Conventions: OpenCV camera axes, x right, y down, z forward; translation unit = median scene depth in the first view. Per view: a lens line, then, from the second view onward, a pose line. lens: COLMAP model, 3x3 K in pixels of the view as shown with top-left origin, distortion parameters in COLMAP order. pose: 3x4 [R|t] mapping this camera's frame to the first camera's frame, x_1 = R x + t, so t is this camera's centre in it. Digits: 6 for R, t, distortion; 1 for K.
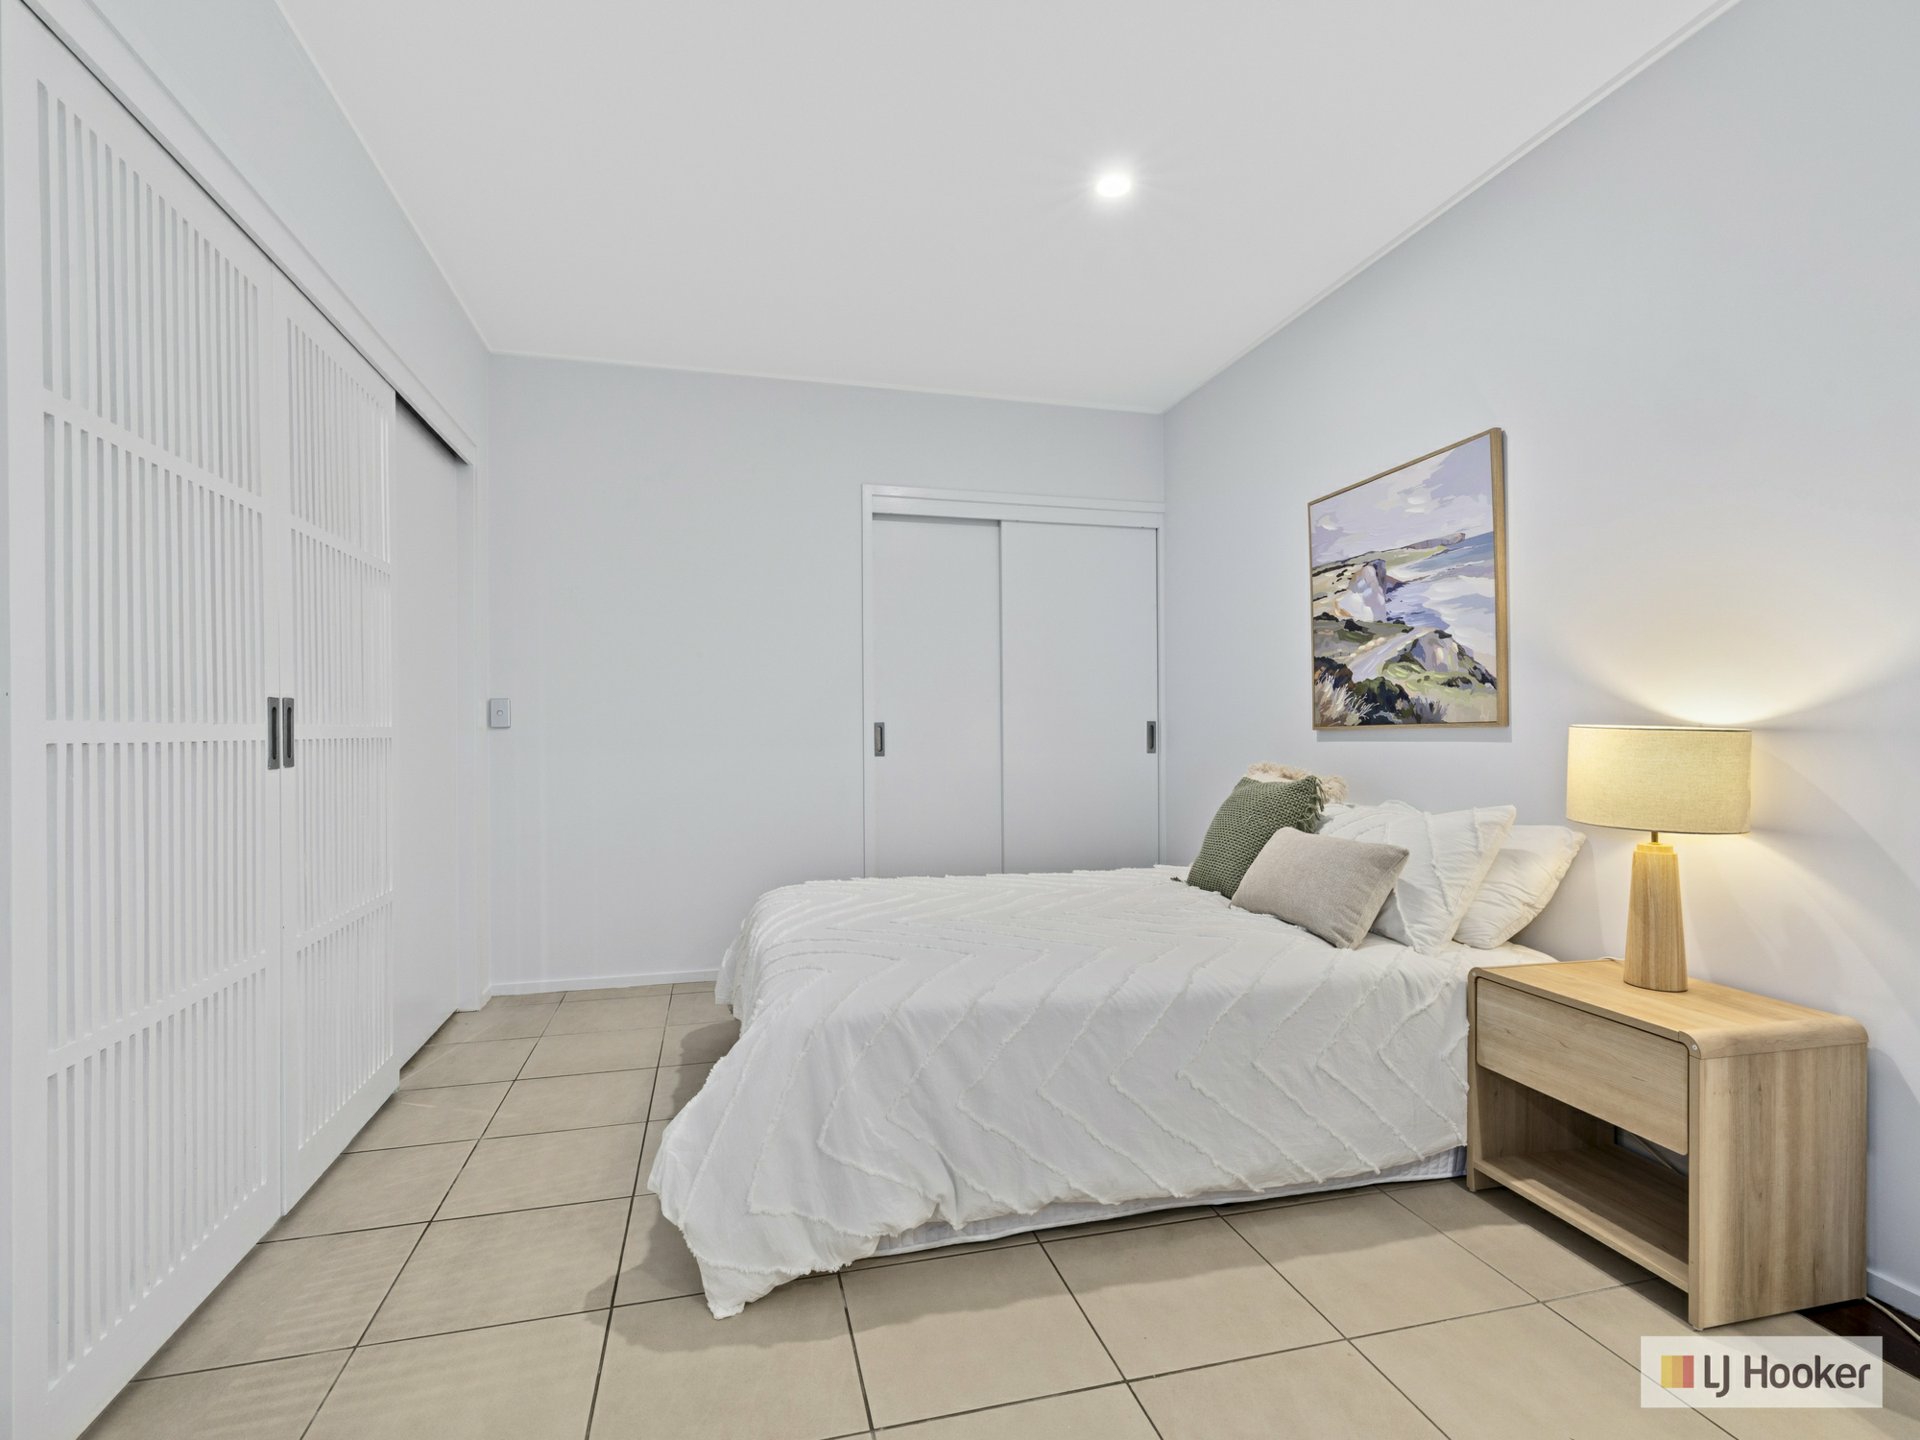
lens RADIAL K [[934.5, 0, 960.0], [0, 934.5, 720.0], [0, 0, 1]] dist [0.000782, -0.000288]
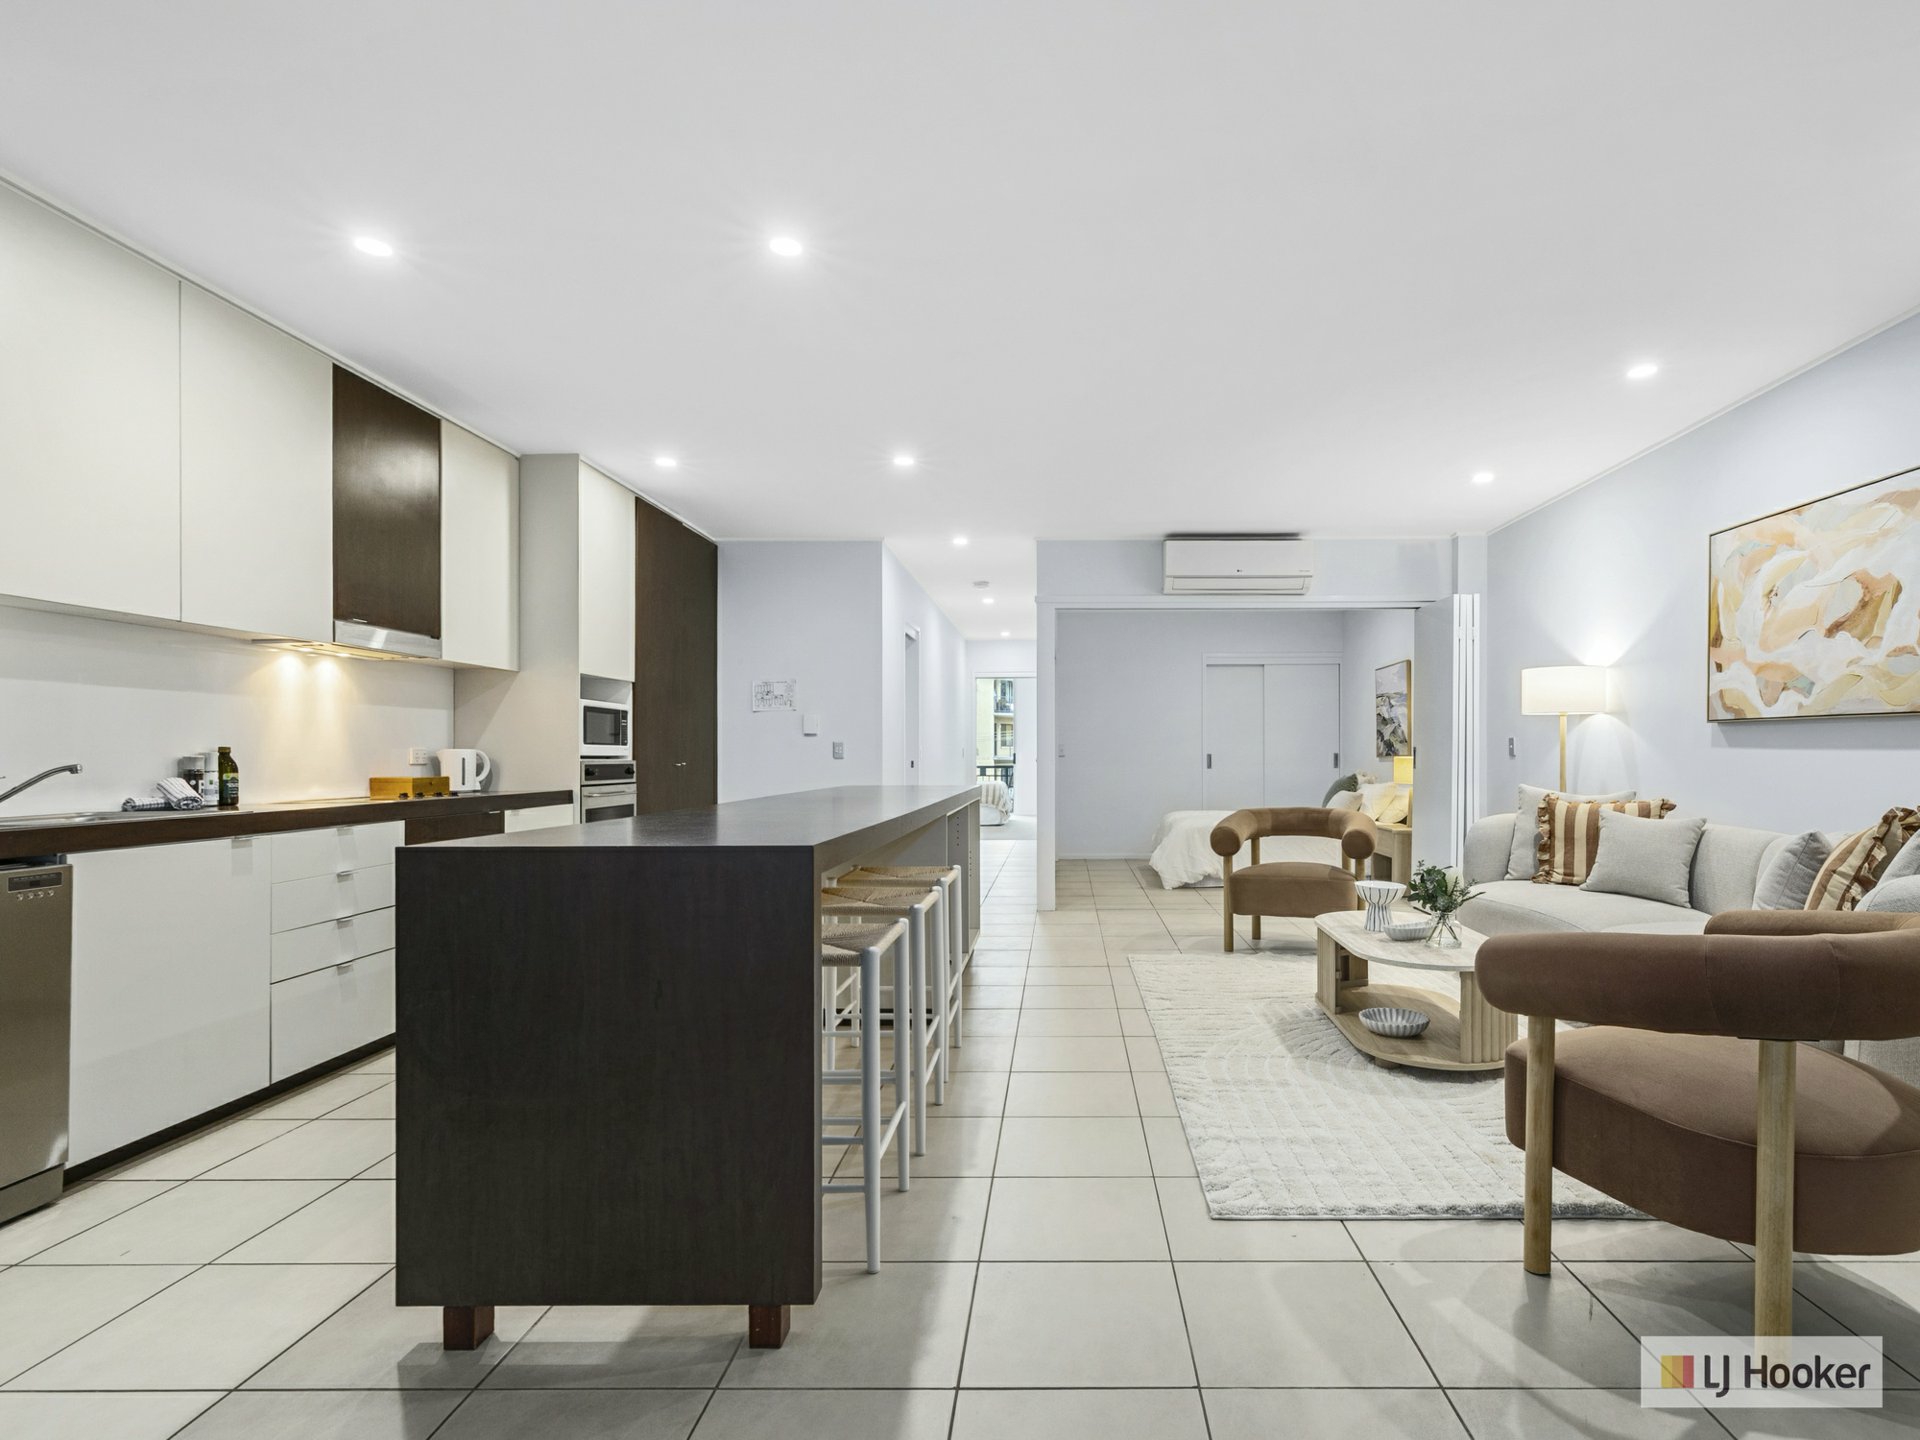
lens RADIAL K [[1005.1, 0, 1066.2], [0, 1005.1, 785.1], [0, 0, 1]] dist [0.000653, 0.000546]
pose [[0.970444, 0.007873, -0.241198, 0.225746], [0.002018, 0.999168, 0.040732, -0.029508], [0.241318, -0.040015, 0.969621, -1.981904]]
